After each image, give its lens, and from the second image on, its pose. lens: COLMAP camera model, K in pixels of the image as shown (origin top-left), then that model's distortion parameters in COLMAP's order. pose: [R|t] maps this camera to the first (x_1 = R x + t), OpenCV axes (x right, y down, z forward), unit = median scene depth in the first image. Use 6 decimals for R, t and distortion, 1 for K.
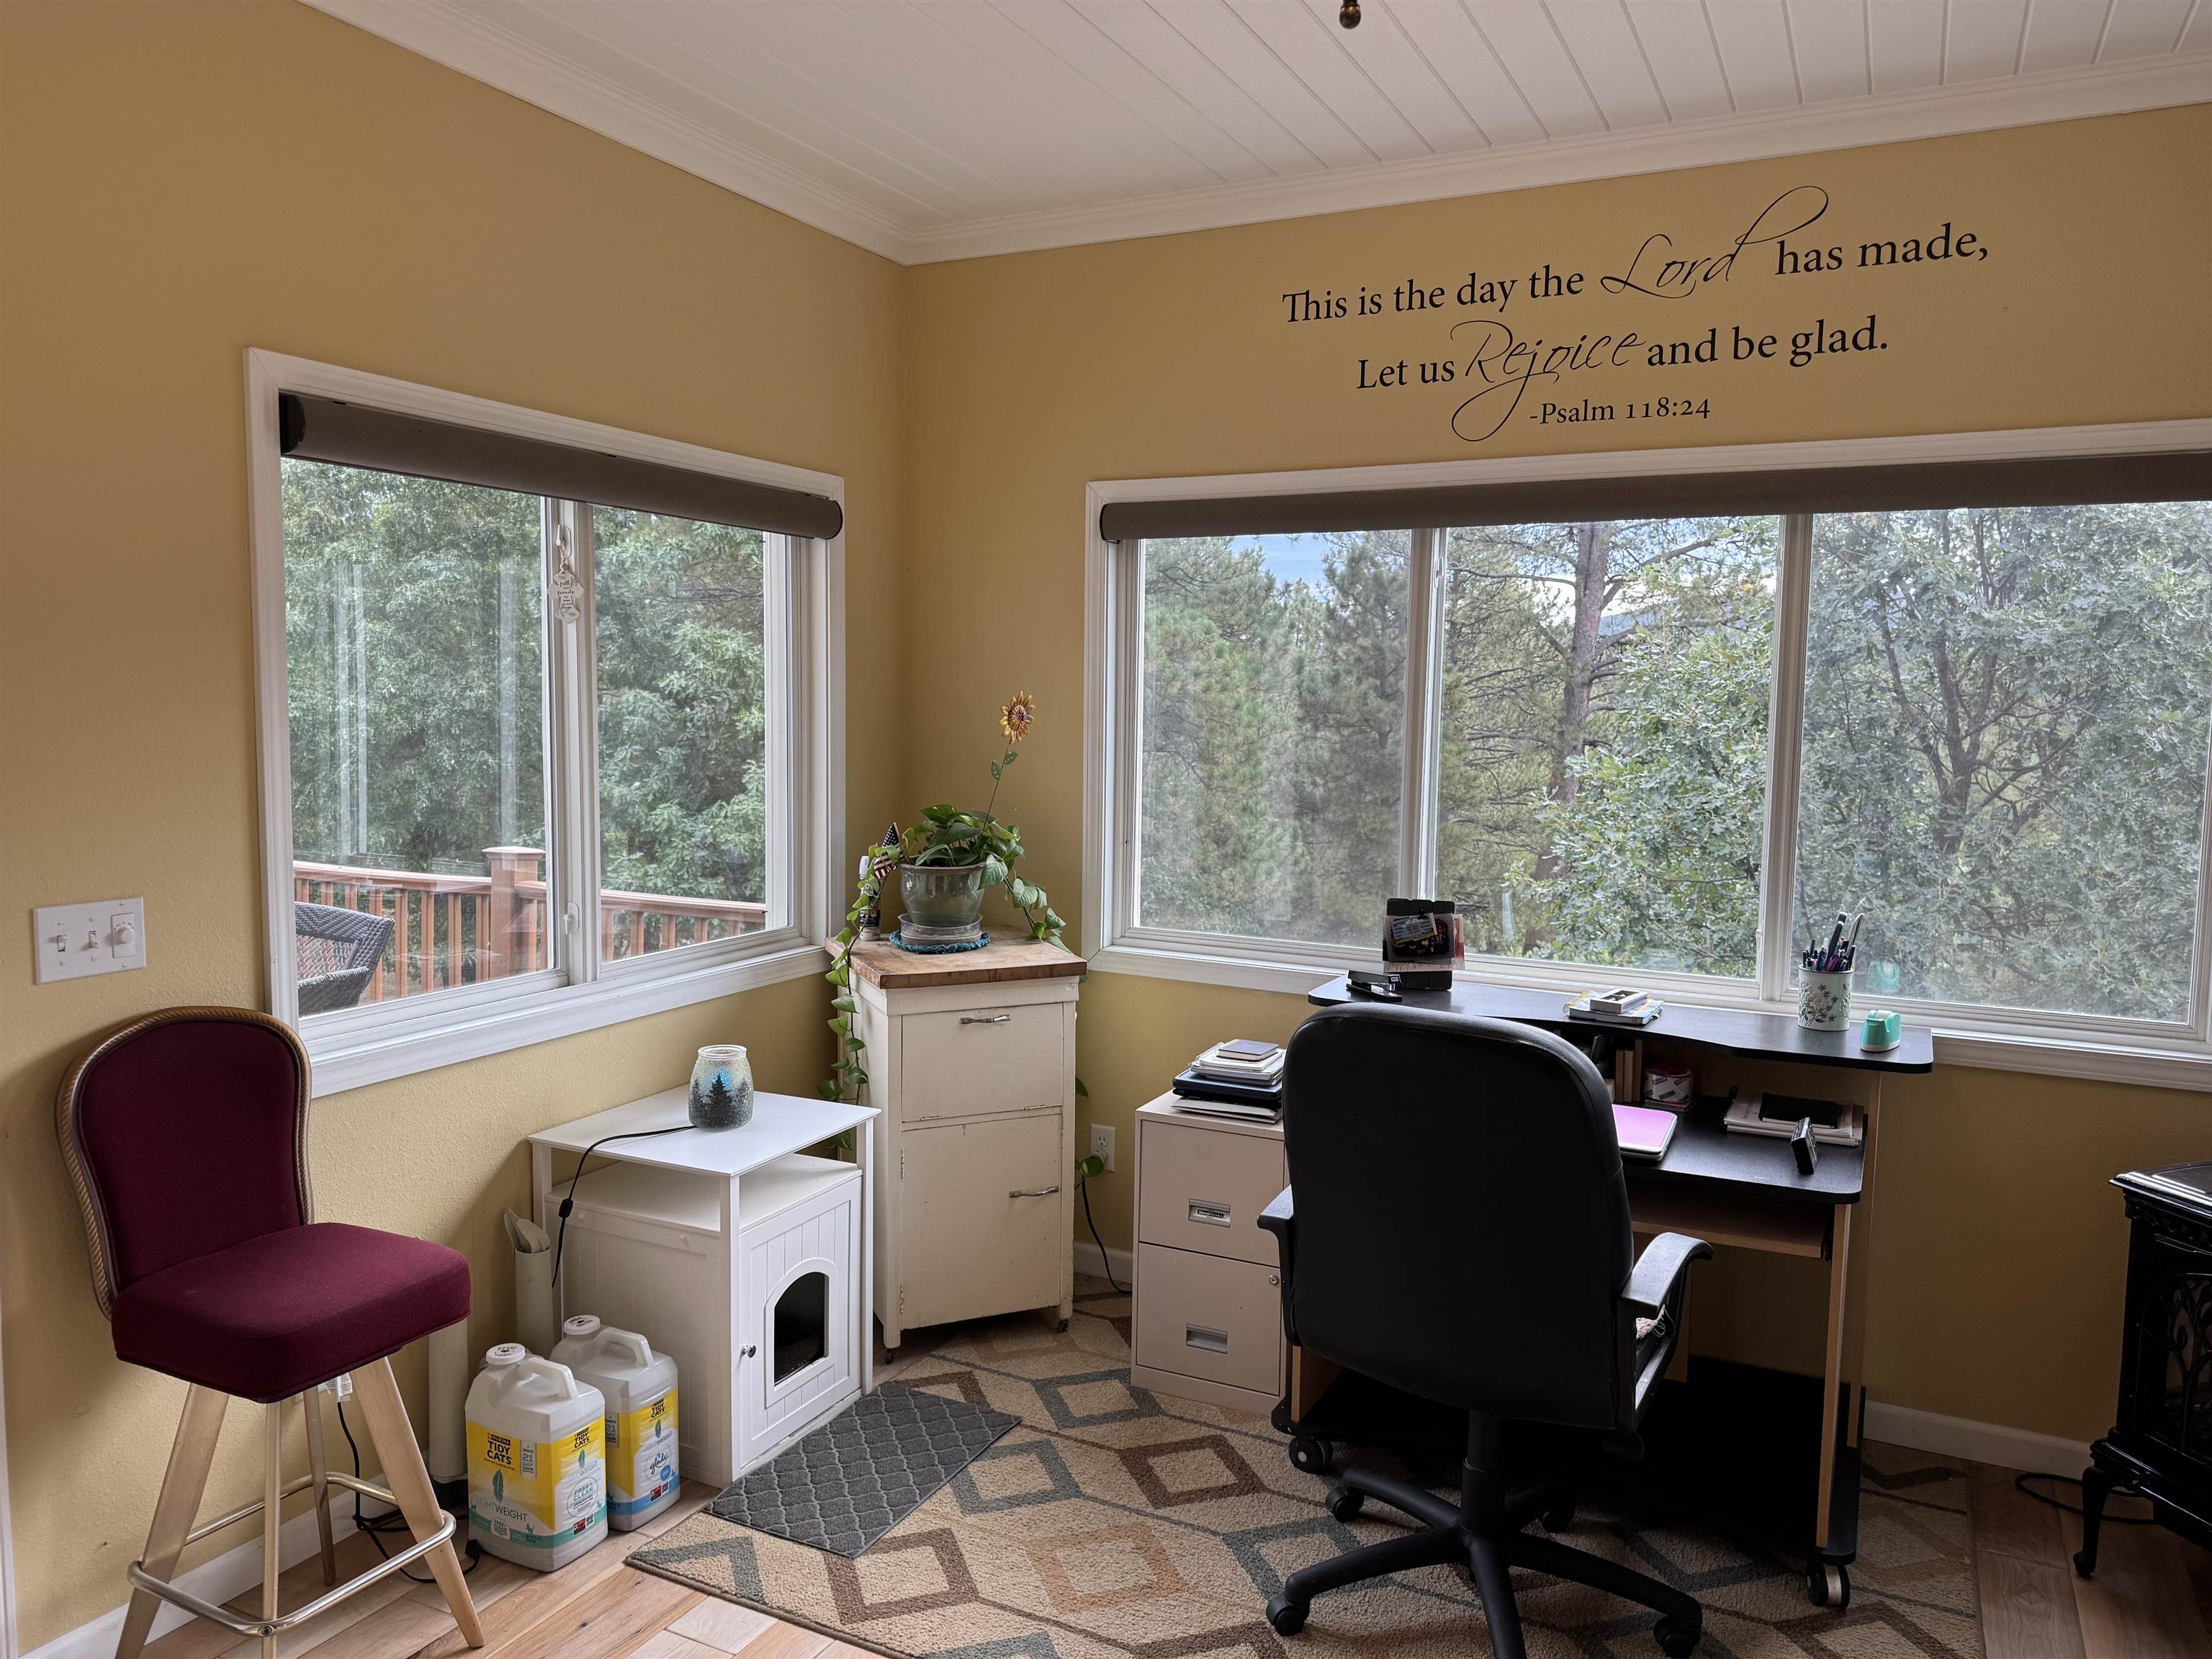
lens RADIAL K [[1558.6, 0, 1110.4], [0, 1558.6, 831.4], [0, 0, 1]] dist [0.112065, -0.129424]
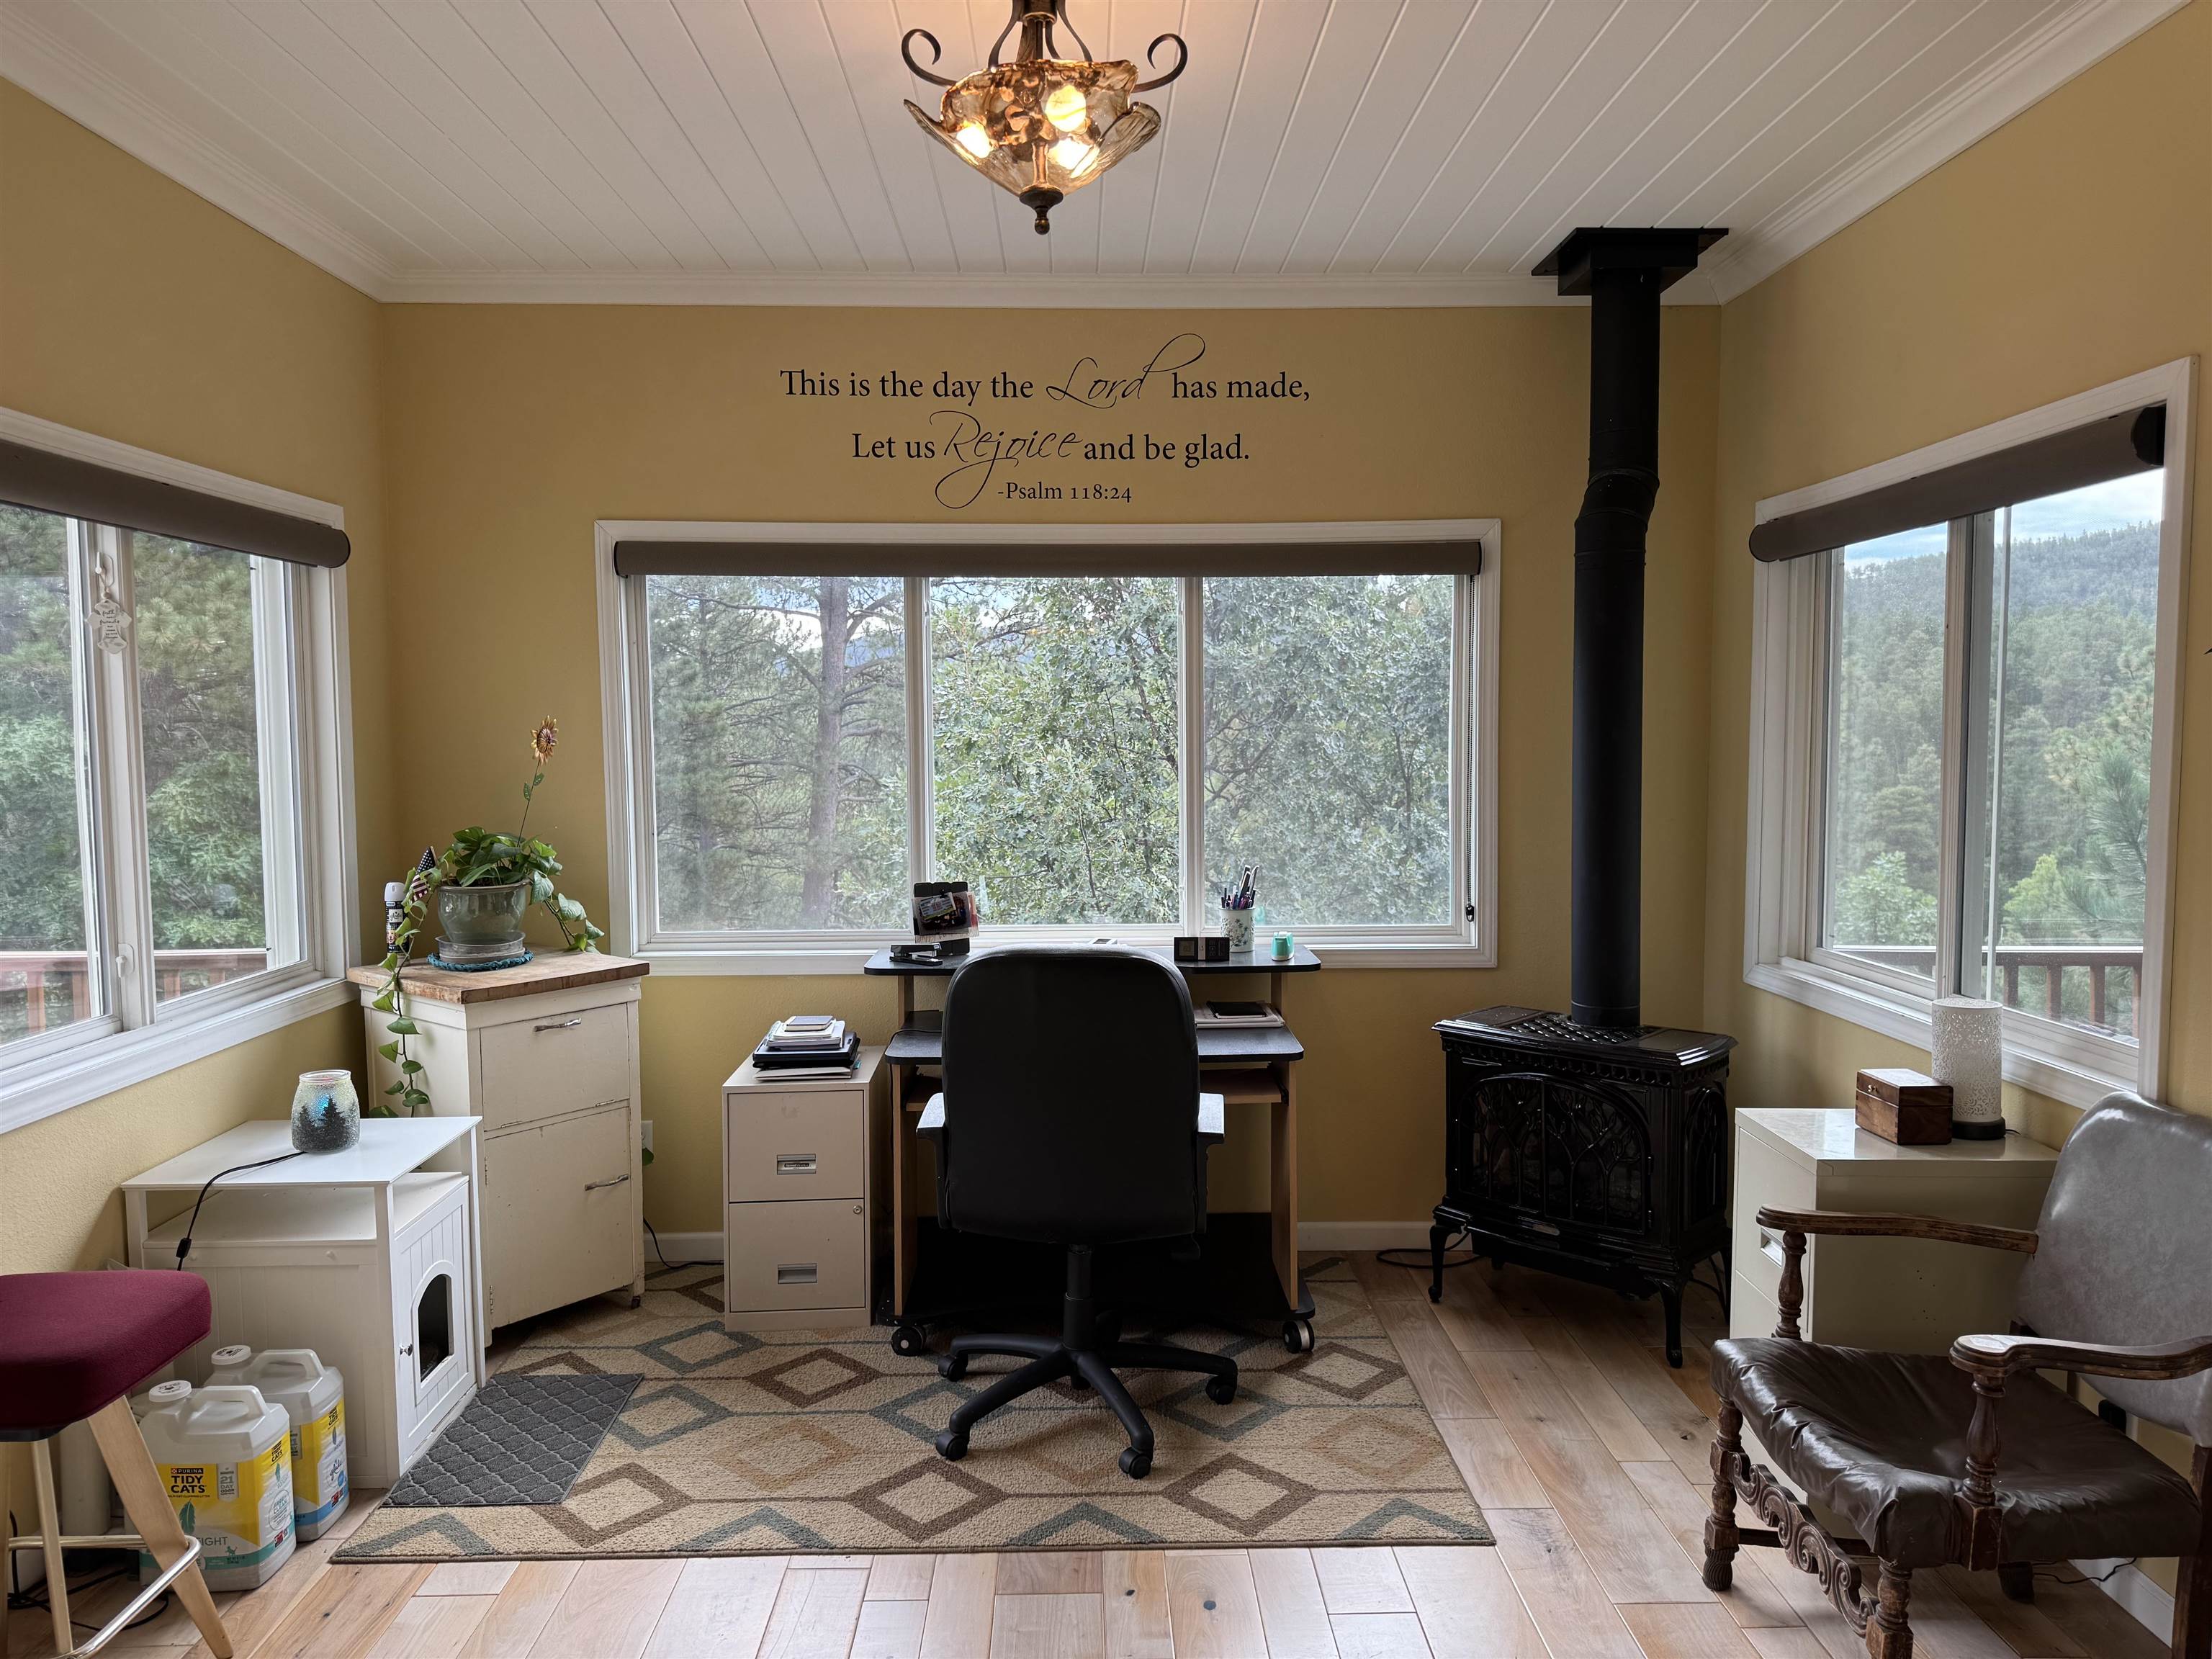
lens RADIAL K [[1589.5, 0, 1074.2], [0, 1589.5, 828.9], [0, 0, 1]] dist [0.057038, -0.003881]
pose [[0.888028, -0.051990, 0.456840, -0.291136], [0.062201, 0.998037, -0.007330, 0.019695], [-0.455562, 0.034925, 0.889519, -0.150837]]
